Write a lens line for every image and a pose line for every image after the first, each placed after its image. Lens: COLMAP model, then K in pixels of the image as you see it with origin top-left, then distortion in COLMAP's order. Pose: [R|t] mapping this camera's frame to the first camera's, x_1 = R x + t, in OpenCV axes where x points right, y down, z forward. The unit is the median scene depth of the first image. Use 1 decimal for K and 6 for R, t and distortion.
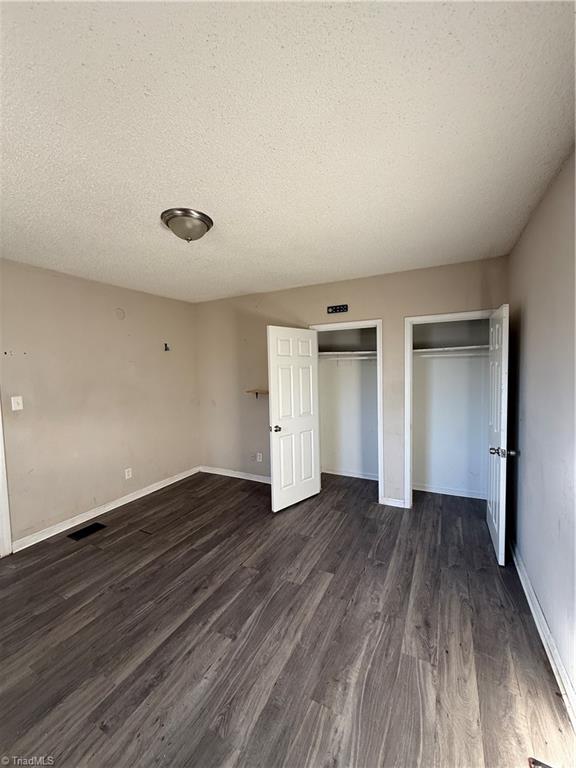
lens RADIAL K [[304.0, 0, 288.0], [0, 304.0, 384.0], [0, 0, 1]] dist [-0.010254, -0.000264]
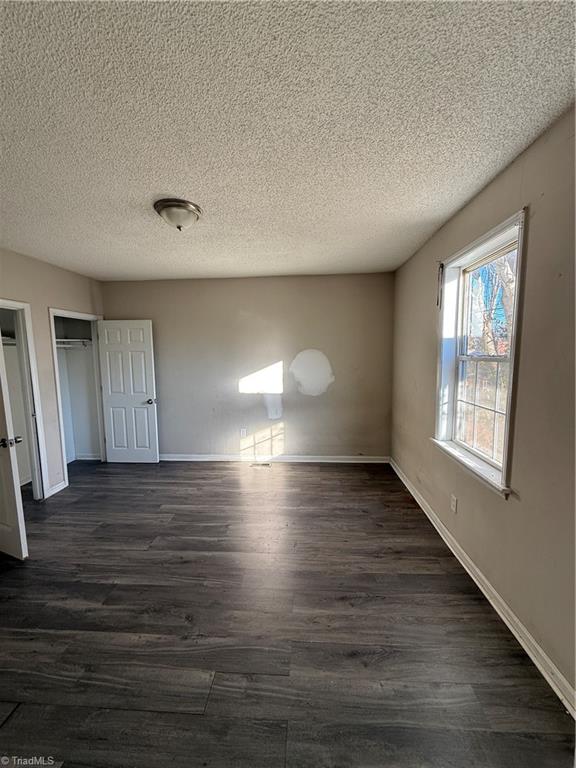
lens RADIAL K [[304.0, 0, 288.0], [0, 304.0, 384.0], [0, 0, 1]] dist [-0.010254, -0.000264]
pose [[-0.394890, -0.074698, 0.915687, -1.152706], [0.070456, 0.991292, 0.111250, -0.021180], [-0.916023, 0.108447, -0.386188, 0.853861]]
